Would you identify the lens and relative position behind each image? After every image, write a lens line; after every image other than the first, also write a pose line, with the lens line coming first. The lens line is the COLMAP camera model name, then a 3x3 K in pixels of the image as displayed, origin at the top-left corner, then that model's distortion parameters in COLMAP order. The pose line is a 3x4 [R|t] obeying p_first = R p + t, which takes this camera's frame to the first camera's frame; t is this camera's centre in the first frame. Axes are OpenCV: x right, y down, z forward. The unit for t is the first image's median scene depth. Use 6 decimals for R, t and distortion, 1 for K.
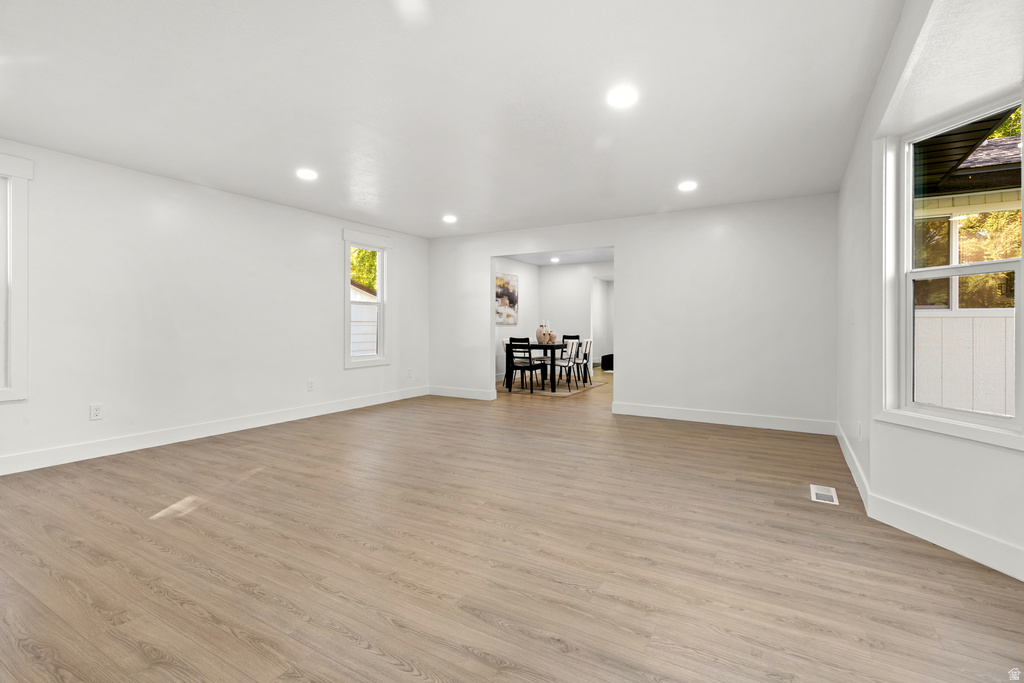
lens RADIAL K [[474.6, 0, 515.6], [0, 474.6, 342.5], [0, 0, 1]] dist [0.005795, 0.000409]
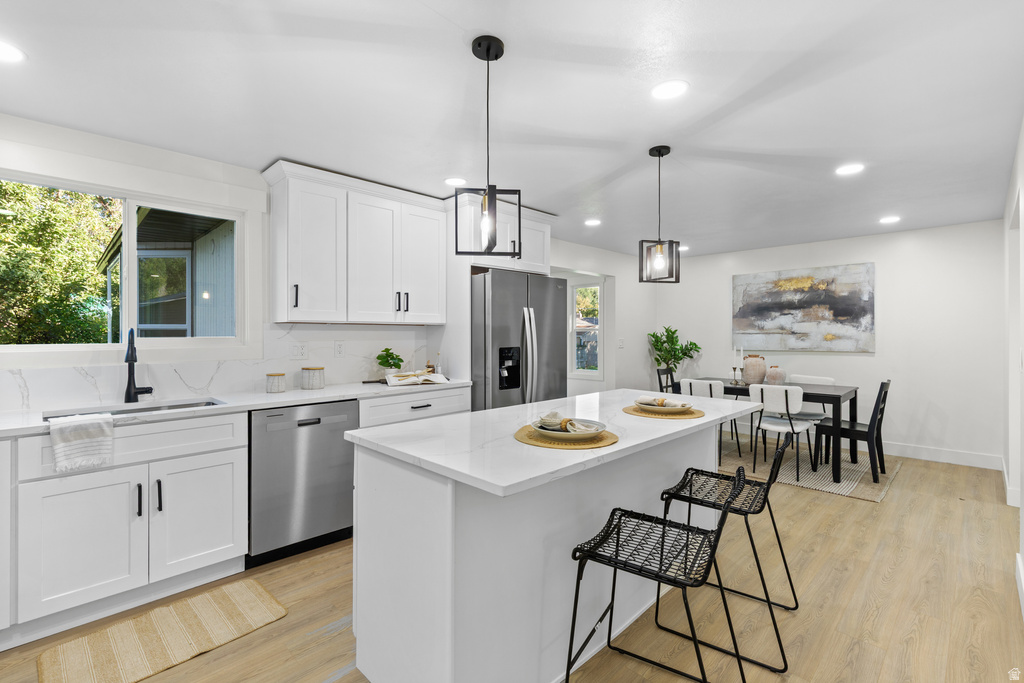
lens RADIAL K [[474.6, 0, 515.6], [0, 474.6, 337.3], [0, 0, 1]] dist [0.005795, 0.000409]
pose [[-0.231414, -0.002757, -0.972851, 0.638337], [-0.043175, 0.999040, 0.007439, -0.044187], [0.971897, 0.043724, -0.231311, 0.759408]]
